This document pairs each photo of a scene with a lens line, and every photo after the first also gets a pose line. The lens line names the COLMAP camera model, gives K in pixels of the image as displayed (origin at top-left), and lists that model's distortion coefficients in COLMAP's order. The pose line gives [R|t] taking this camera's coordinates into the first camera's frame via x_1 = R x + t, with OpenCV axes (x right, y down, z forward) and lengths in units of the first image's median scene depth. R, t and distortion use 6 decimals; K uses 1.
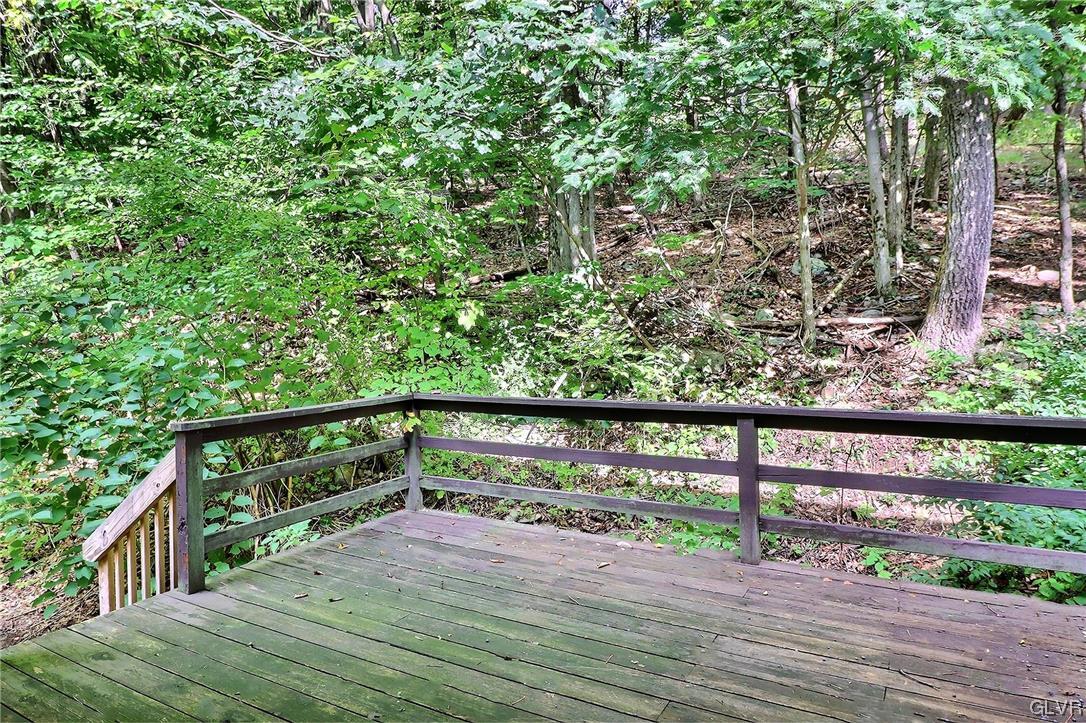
lens RADIAL K [[625.1, 0, 540.9], [0, 625.1, 346.1], [0, 0, 1]] dist [0.001421, -0.015162]
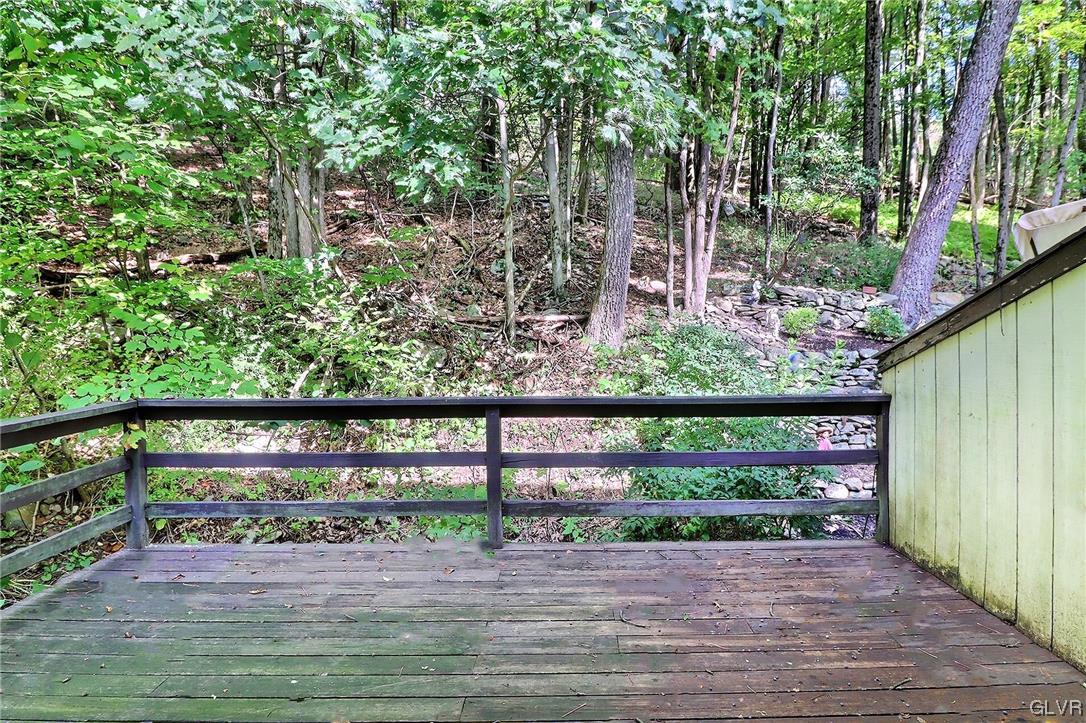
lens RADIAL K [[629.3, 0, 543.1], [0, 629.3, 340.7], [0, 0, 1]] dist [-0.002513, -0.013857]
pose [[0.867967, -0.001380, 0.496621, -0.121807], [0.002151, 0.999997, -0.000981, 0.003170], [-0.496618, 0.001919, 0.867967, 0.050919]]
